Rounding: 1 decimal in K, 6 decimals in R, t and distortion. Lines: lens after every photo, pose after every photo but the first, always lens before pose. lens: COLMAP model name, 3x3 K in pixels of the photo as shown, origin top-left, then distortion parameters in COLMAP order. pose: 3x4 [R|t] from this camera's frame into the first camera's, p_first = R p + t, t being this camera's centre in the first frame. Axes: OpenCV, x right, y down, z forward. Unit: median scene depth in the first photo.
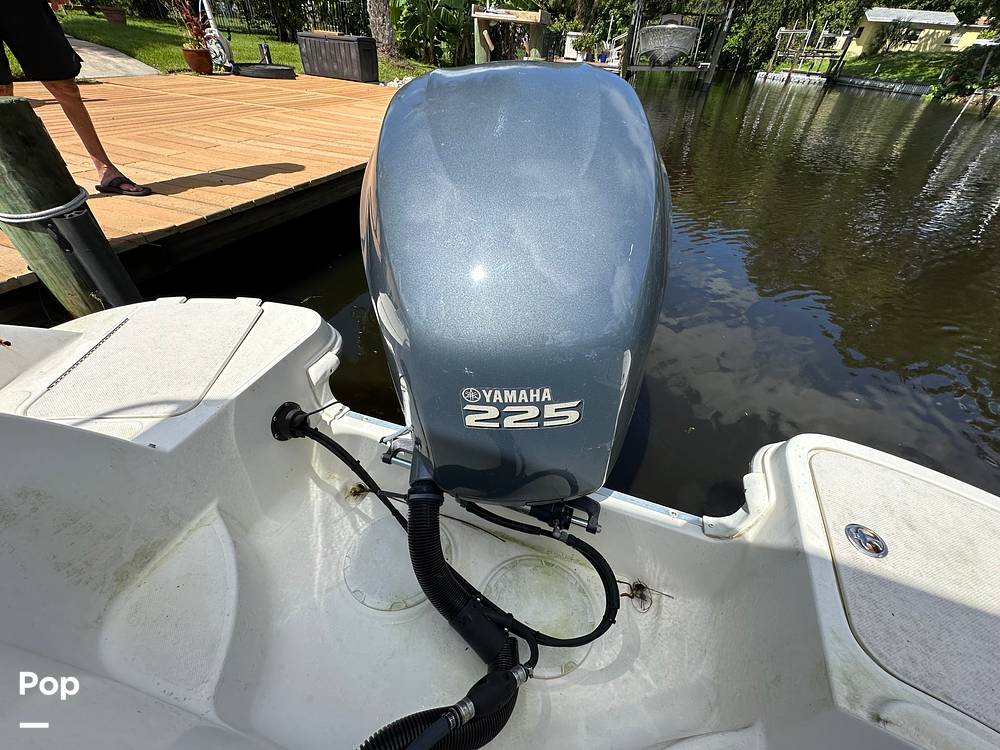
lens RADIAL K [[402.5, 0, 500.0], [0, 402.5, 375.0], [0, 0, 1]] dist [-0.002552, -0.000217]
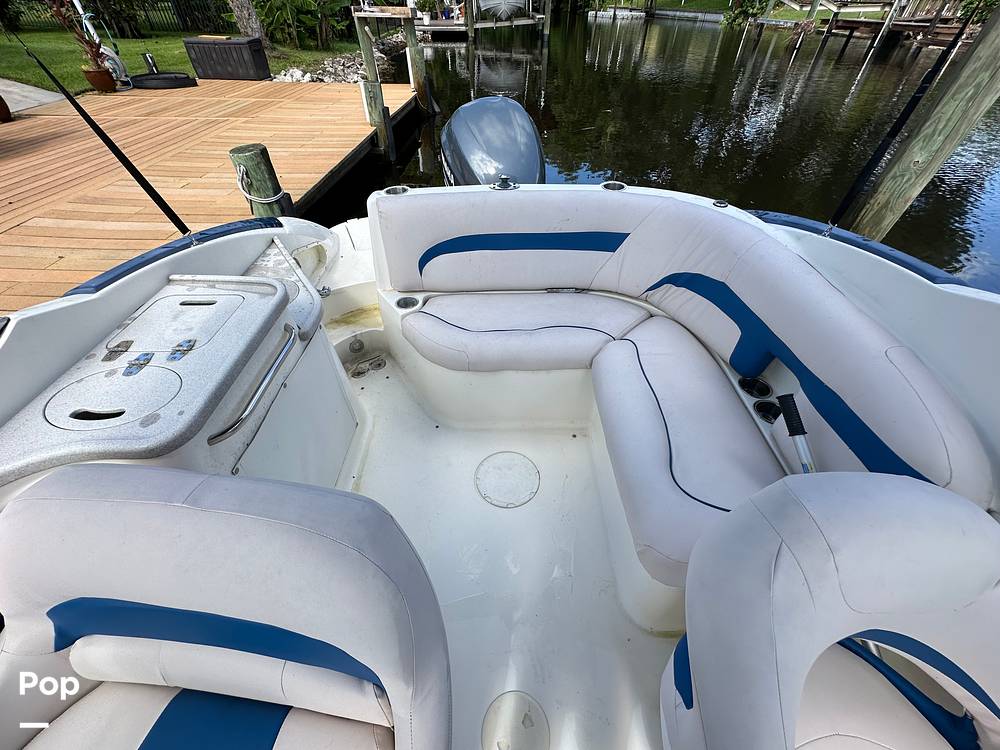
lens RADIAL K [[402.5, 0, 500.0], [0, 402.5, 375.0], [0, 0, 1]] dist [-0.002552, -0.000217]
pose [[0.950199, -0.253277, 0.181582, -0.120737], [0.238707, 0.966092, 0.098412, 0.119576], [-0.200350, -0.050166, 0.978439, -0.281418]]
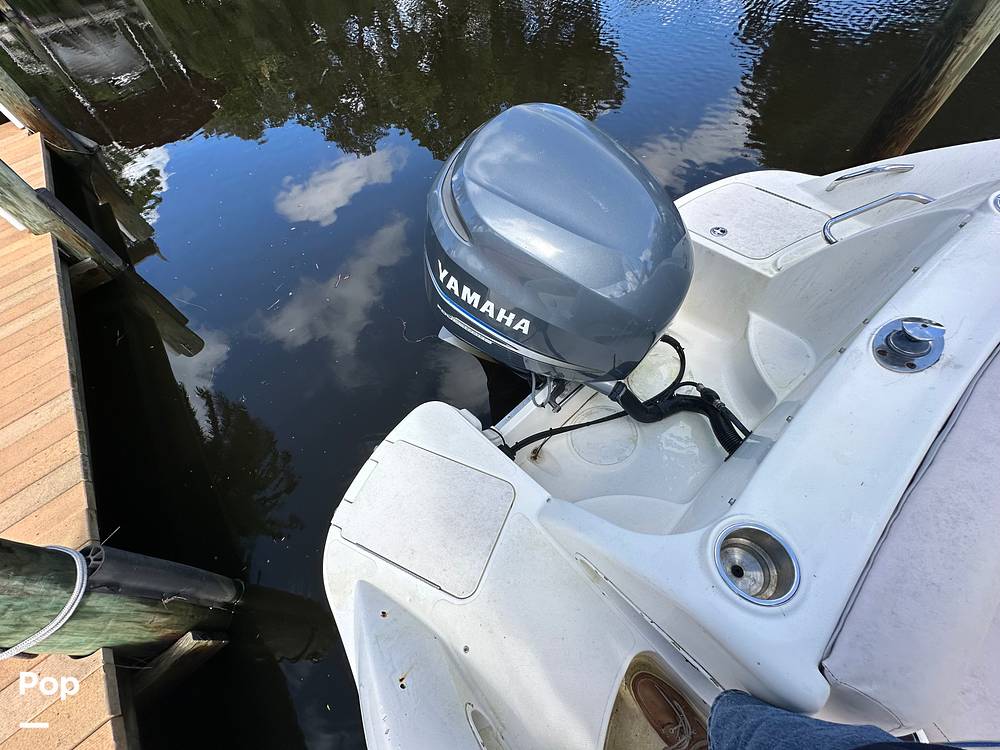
lens RADIAL K [[402.5, 0, 500.0], [0, 402.5, 375.0], [0, 0, 1]] dist [-0.002552, -0.000217]
pose [[0.484606, -0.776487, 0.402773, -0.139586], [0.673088, 0.625090, 0.395240, -0.079839], [-0.558668, 0.079566, 0.825566, -0.036669]]
